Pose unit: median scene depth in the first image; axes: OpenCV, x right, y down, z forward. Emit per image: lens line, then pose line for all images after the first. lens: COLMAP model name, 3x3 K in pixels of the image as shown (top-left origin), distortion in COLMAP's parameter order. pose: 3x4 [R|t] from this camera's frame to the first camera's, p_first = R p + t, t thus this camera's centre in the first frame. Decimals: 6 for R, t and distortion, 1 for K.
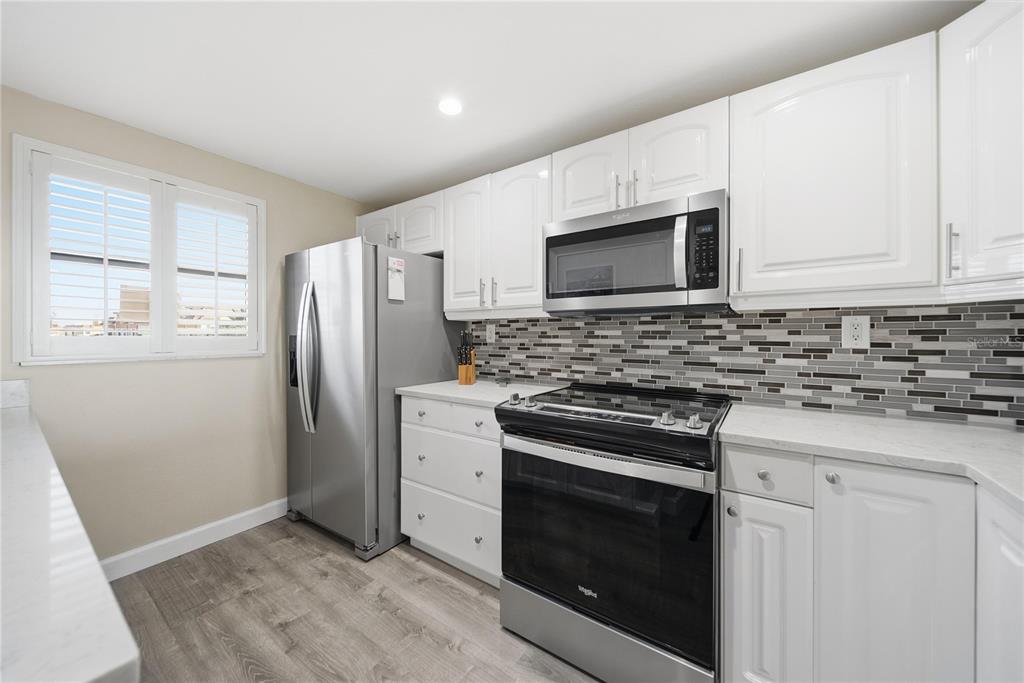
lens RADIAL K [[363.2, 0, 514.0], [0, 363.2, 336.7], [0, 0, 1]] dist [-0.008618, -0.000515]
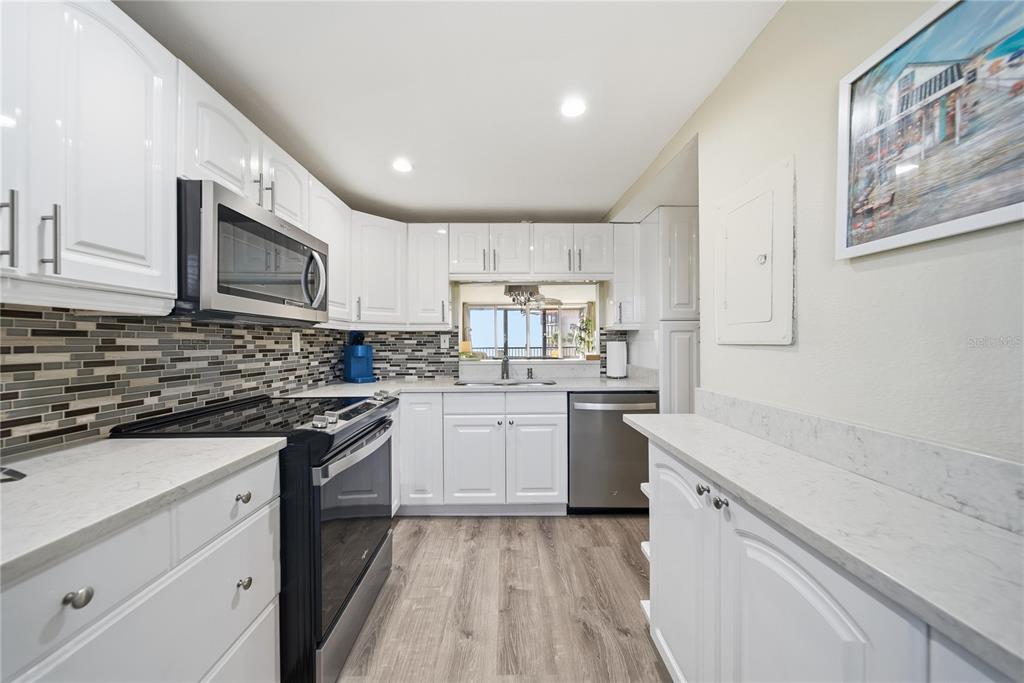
lens RADIAL K [[363.2, 0, 509.4], [0, 363.2, 343.7], [0, 0, 1]] dist [-0.008618, -0.000515]
pose [[-0.584907, -0.000547, 0.811100, -0.685540], [0.007086, 0.999958, 0.005785, -0.006154], [-0.811069, 0.009131, -0.584879, 0.836379]]
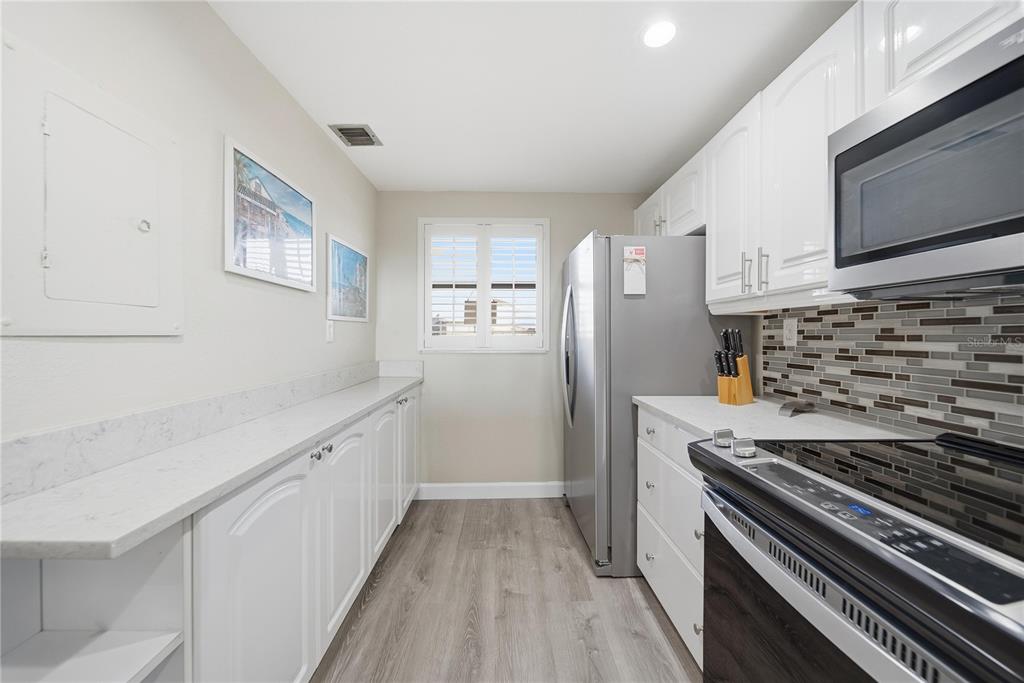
lens RADIAL K [[363.2, 0, 512.2], [0, 363.2, 336.1], [0, 0, 1]] dist [-0.008618, -0.000515]
pose [[0.589810, 0.002363, -0.807539, 0.208290], [-0.004662, 0.999989, -0.000479, 0.000311], [0.807529, 0.004047, 0.589814, 0.256135]]
